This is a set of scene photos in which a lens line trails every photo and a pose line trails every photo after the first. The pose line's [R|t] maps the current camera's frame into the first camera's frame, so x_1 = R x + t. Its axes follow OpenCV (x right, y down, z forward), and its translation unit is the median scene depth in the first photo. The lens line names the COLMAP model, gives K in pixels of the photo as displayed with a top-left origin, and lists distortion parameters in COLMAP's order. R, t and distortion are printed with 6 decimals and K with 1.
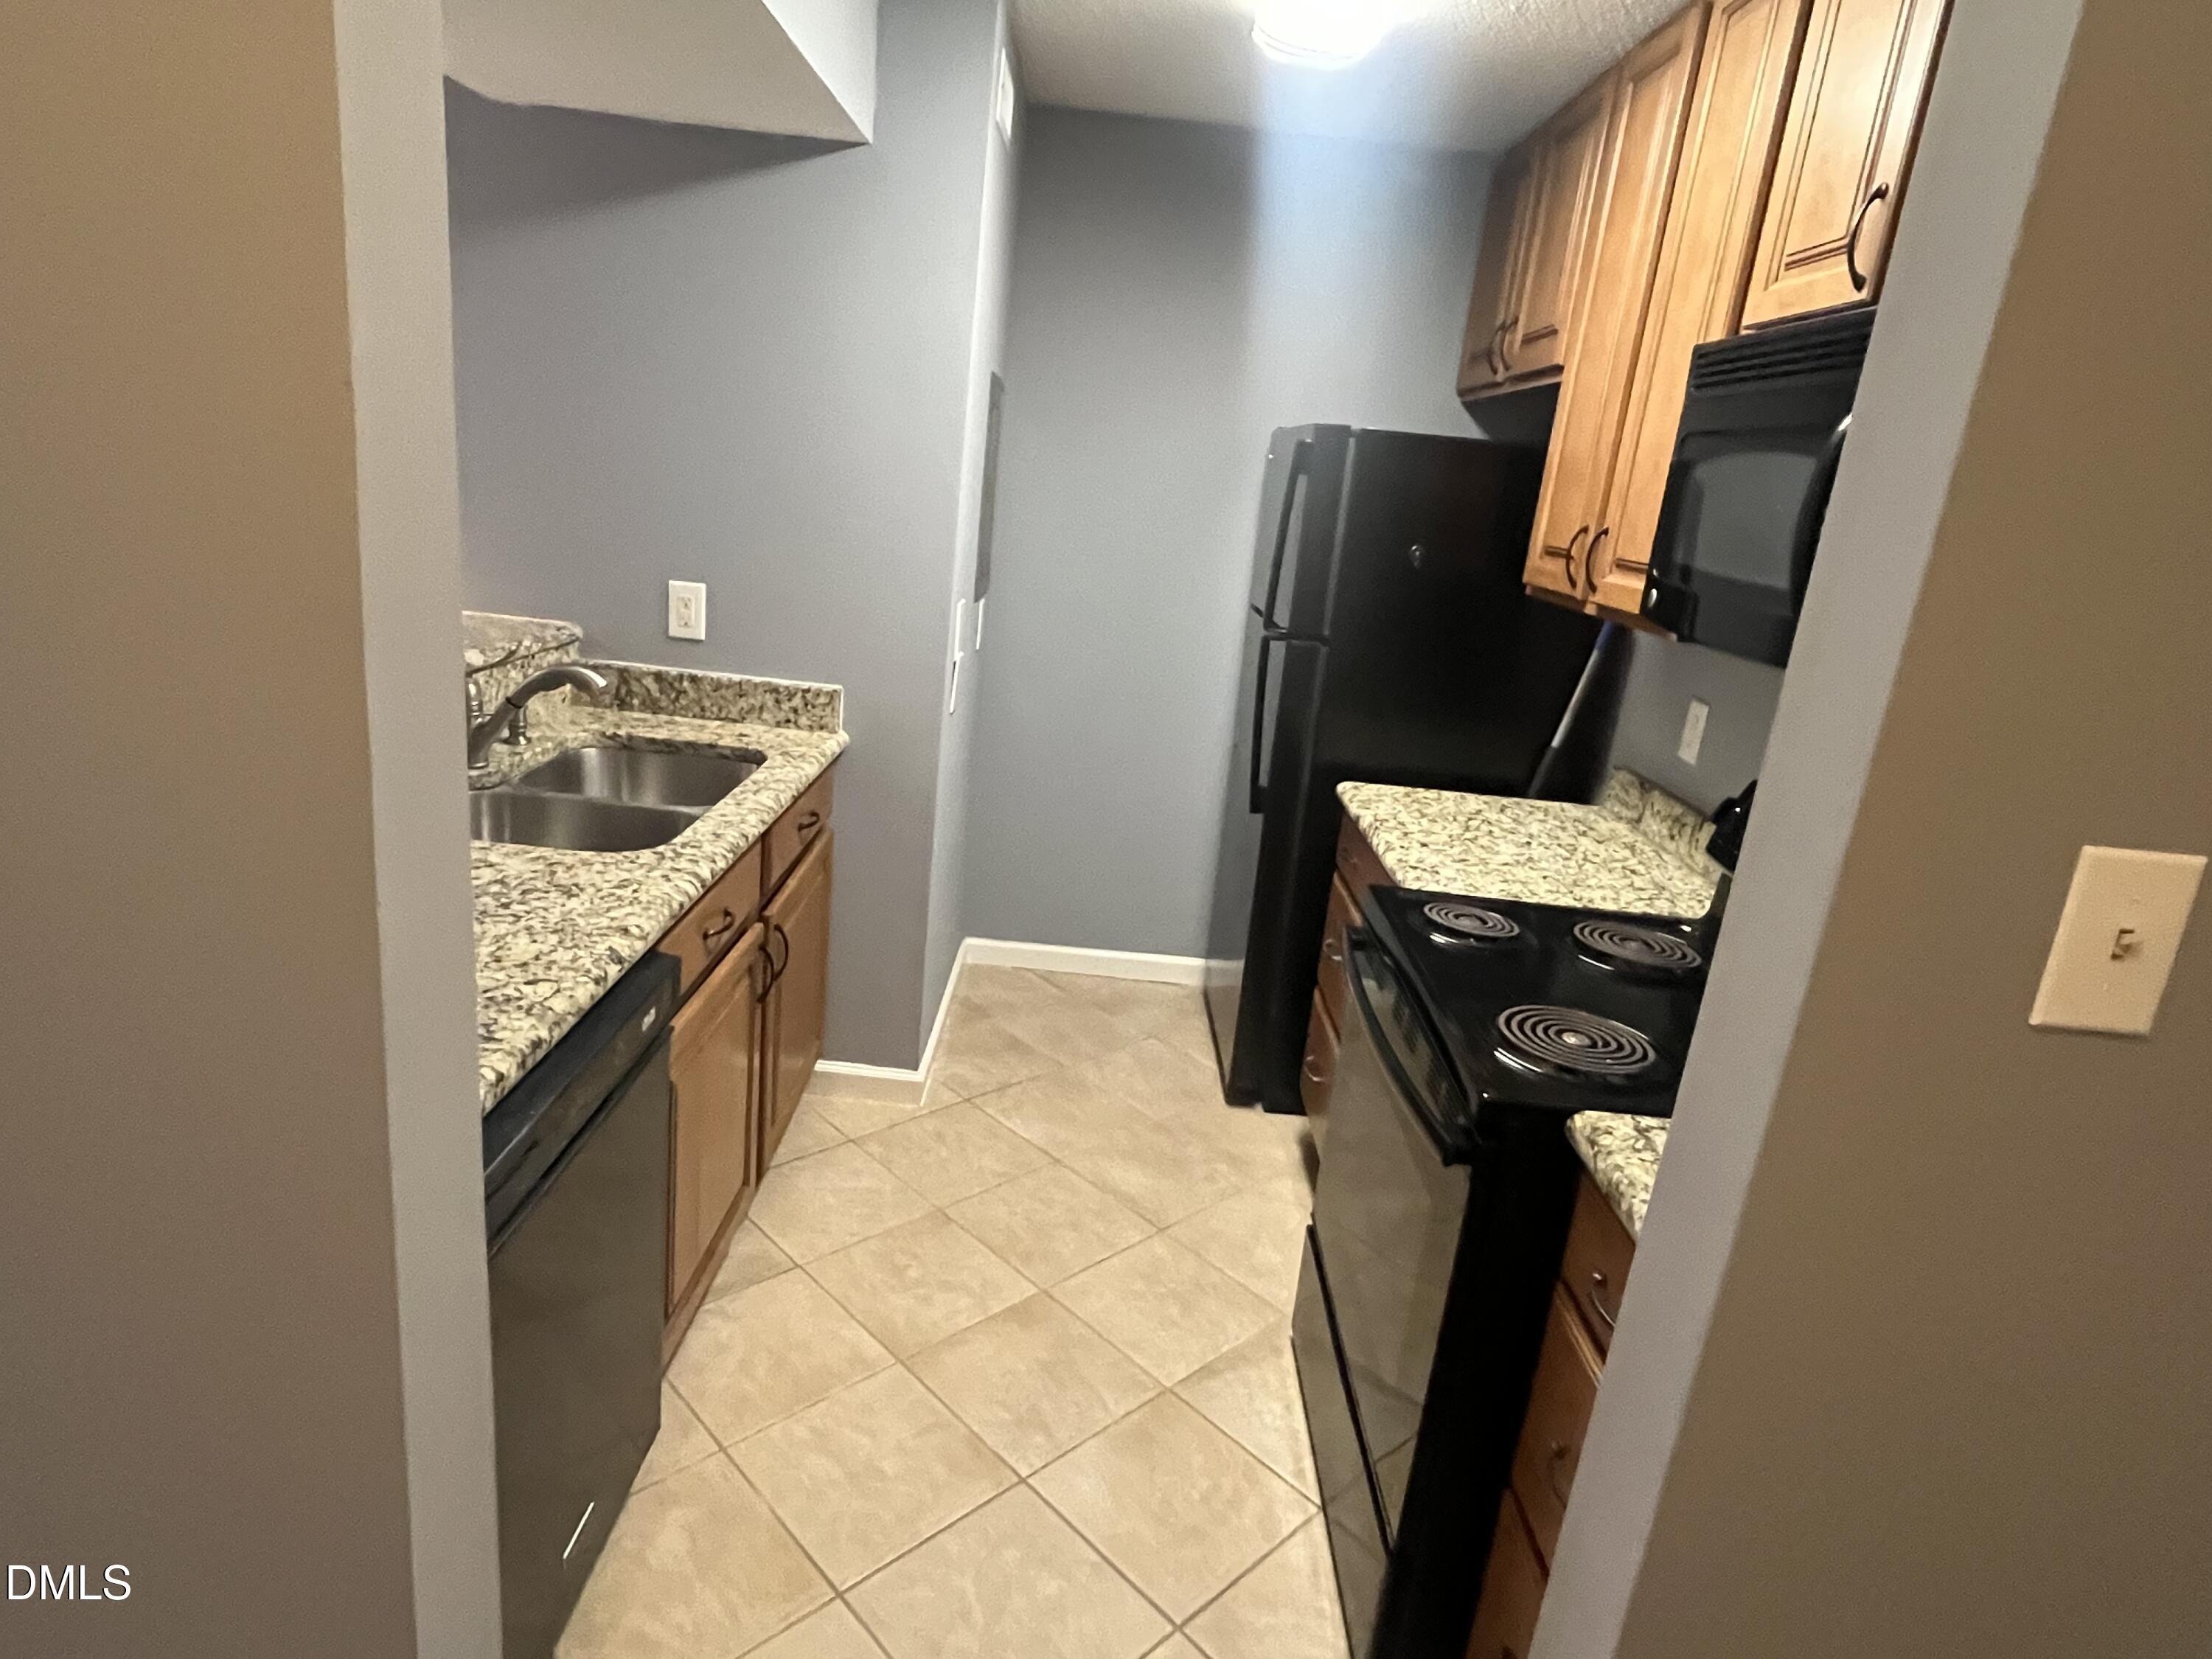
lens RADIAL K [[1252.3, 0, 1101.6], [0, 1252.3, 832.6], [0, 0, 1]] dist [-0.002805, -0.001214]
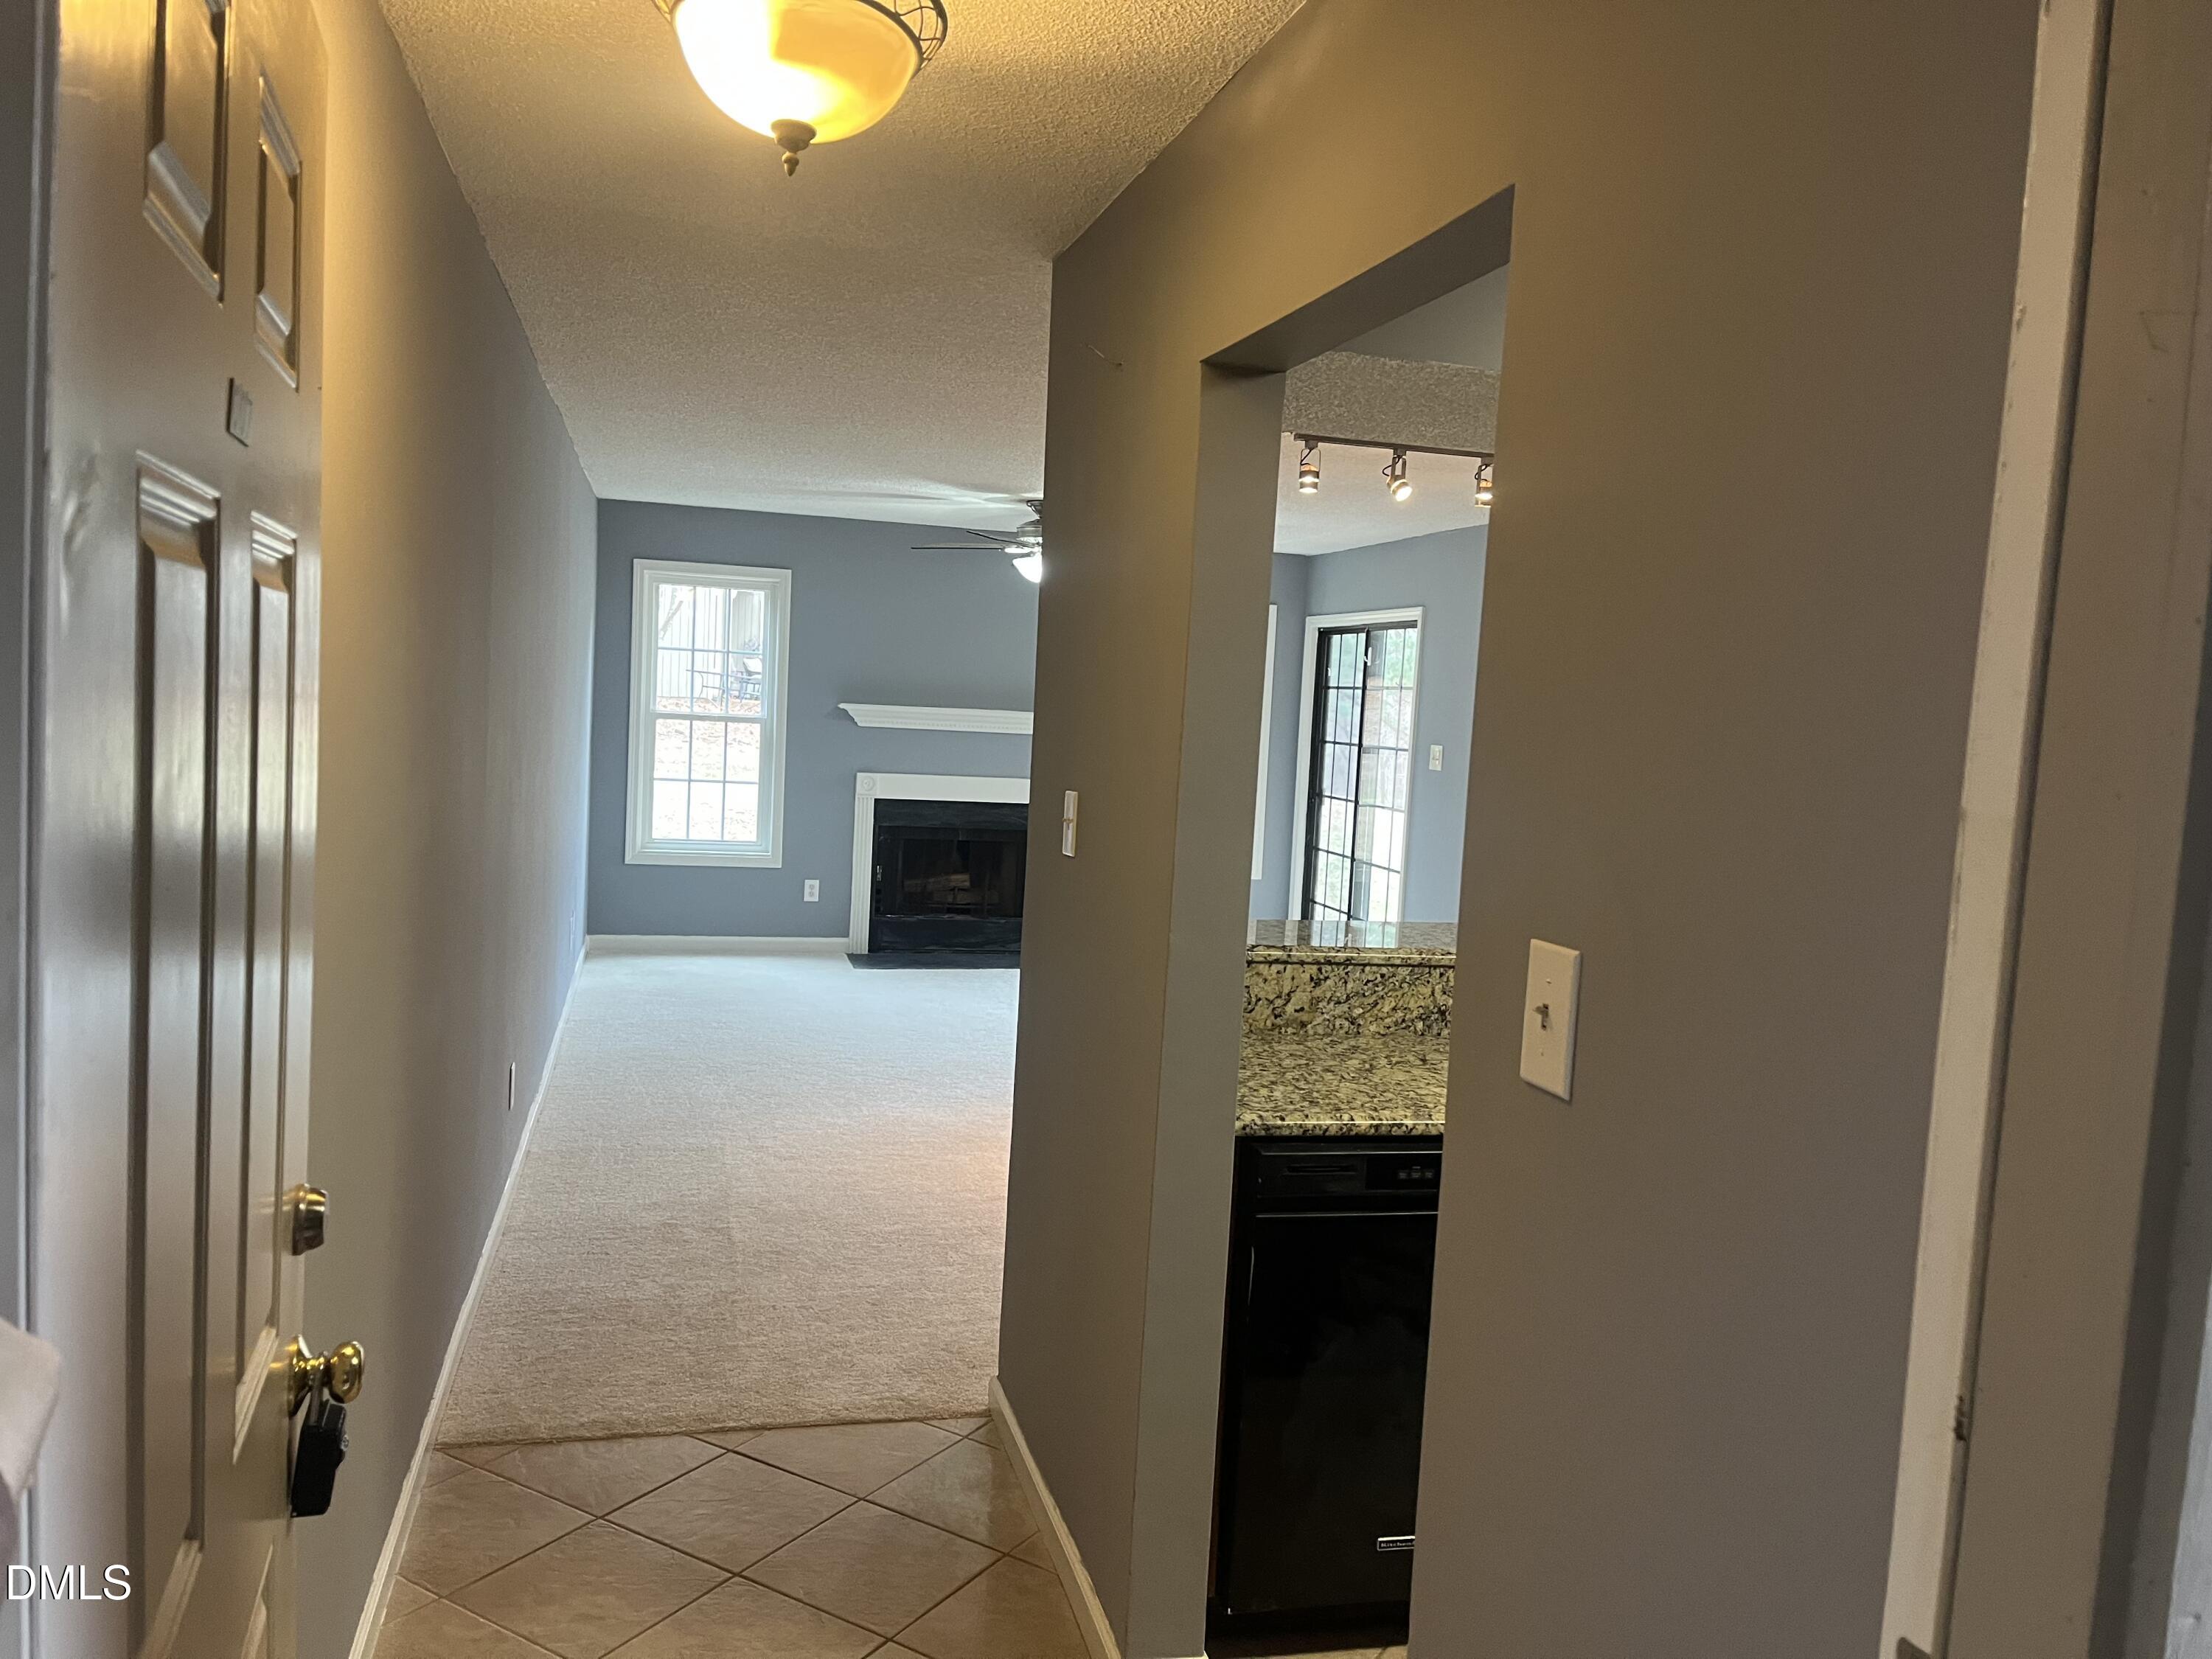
lens RADIAL K [[1673.2, 0, 1102.9], [0, 1673.2, 831.6], [0, 0, 1]] dist [0.072840, -0.085043]
pose [[0.263627, -0.010934, -0.964563, 0.746977], [-0.298019, 0.950095, -0.092222, 0.064695], [0.917434, 0.311770, 0.247212, 0.024106]]
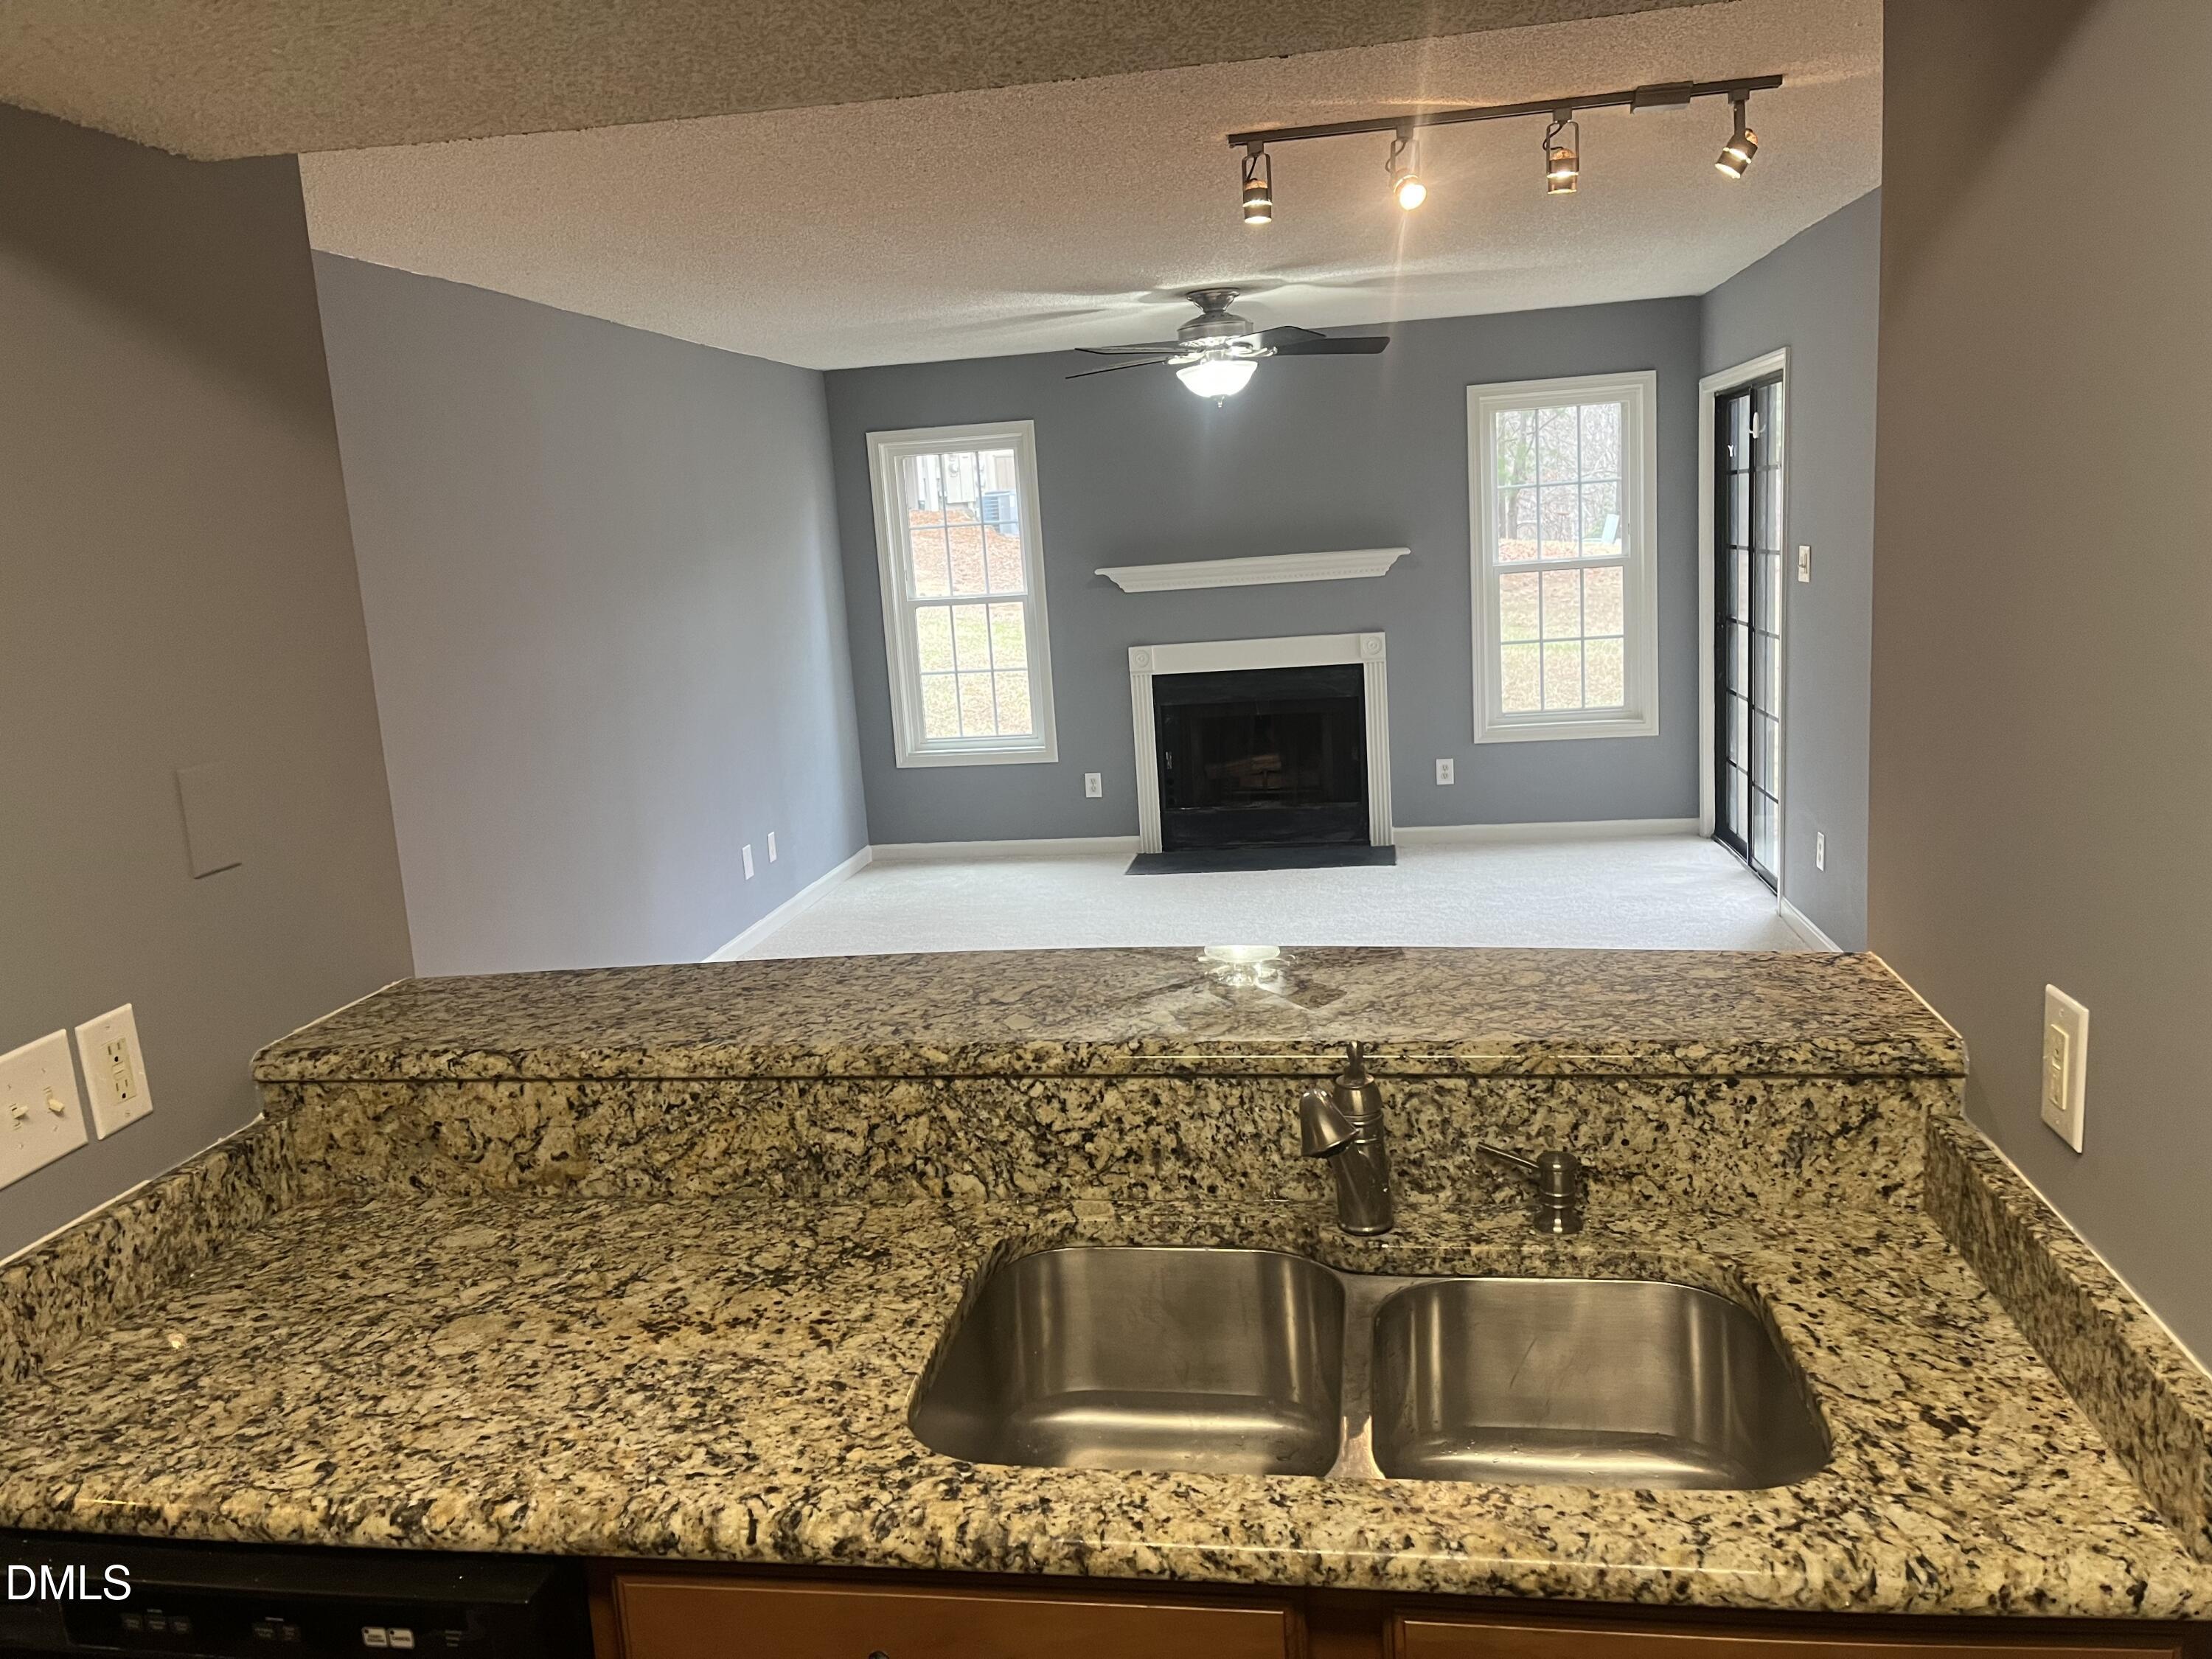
lens RADIAL K [[1674.8, 0, 1088.4], [0, 1674.8, 833.0], [0, 0, 1]] dist [0.072333, -0.079029]
pose [[-0.155172, 0.084829, -0.984239, 0.235310], [-0.231281, 0.965498, 0.119677, -0.256426], [0.960433, 0.246206, -0.130199, 0.819650]]
